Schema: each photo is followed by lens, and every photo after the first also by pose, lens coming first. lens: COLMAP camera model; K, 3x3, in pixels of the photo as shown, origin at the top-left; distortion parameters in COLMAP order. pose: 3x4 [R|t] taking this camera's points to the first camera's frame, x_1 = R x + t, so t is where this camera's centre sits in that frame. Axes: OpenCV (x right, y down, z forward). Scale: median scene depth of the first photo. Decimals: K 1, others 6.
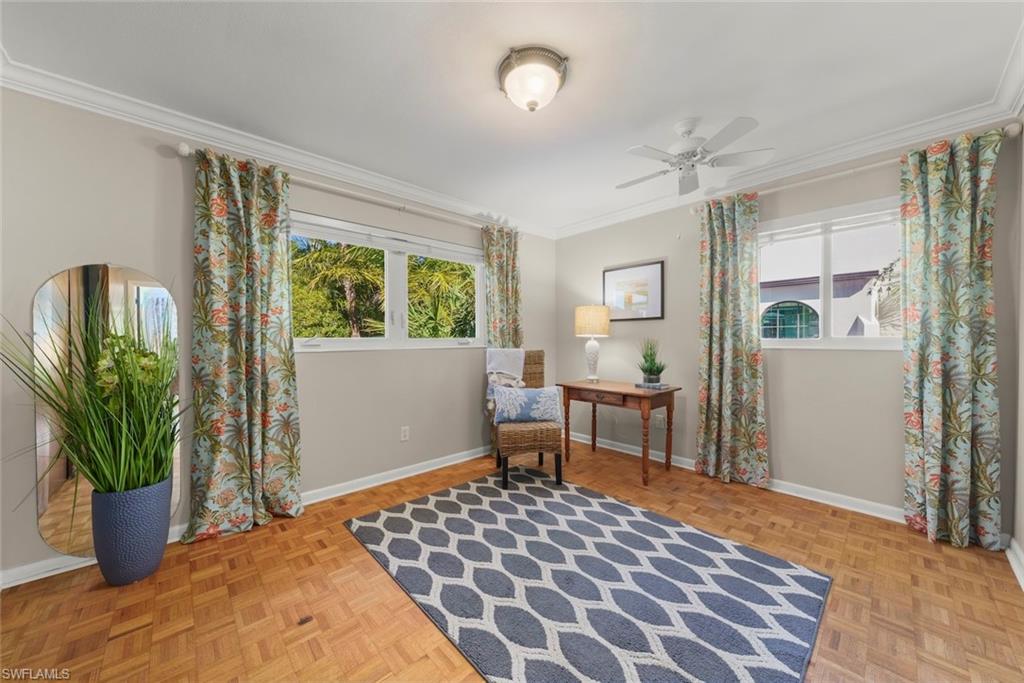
lens RADIAL K [[362.1, 0, 512.0], [0, 362.1, 341.5], [0, 0, 1]] dist [-0.000437, -0.000017]
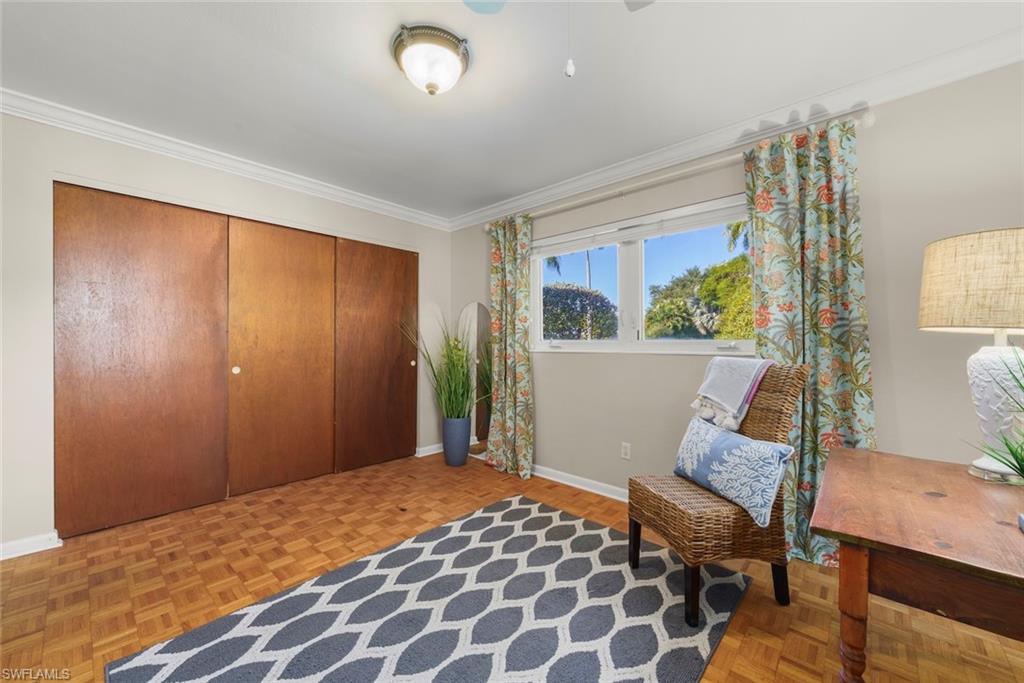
lens RADIAL K [[396.4, 0, 512.0], [0, 396.4, 341.5], [0, 0, 1]] dist [0.000562, 0.000030]
pose [[0.082228, 0.000763, -0.996613, 0.814013], [-0.009102, 0.999959, 0.000014, -0.005128], [0.996572, 0.009070, 0.082232, 0.846395]]
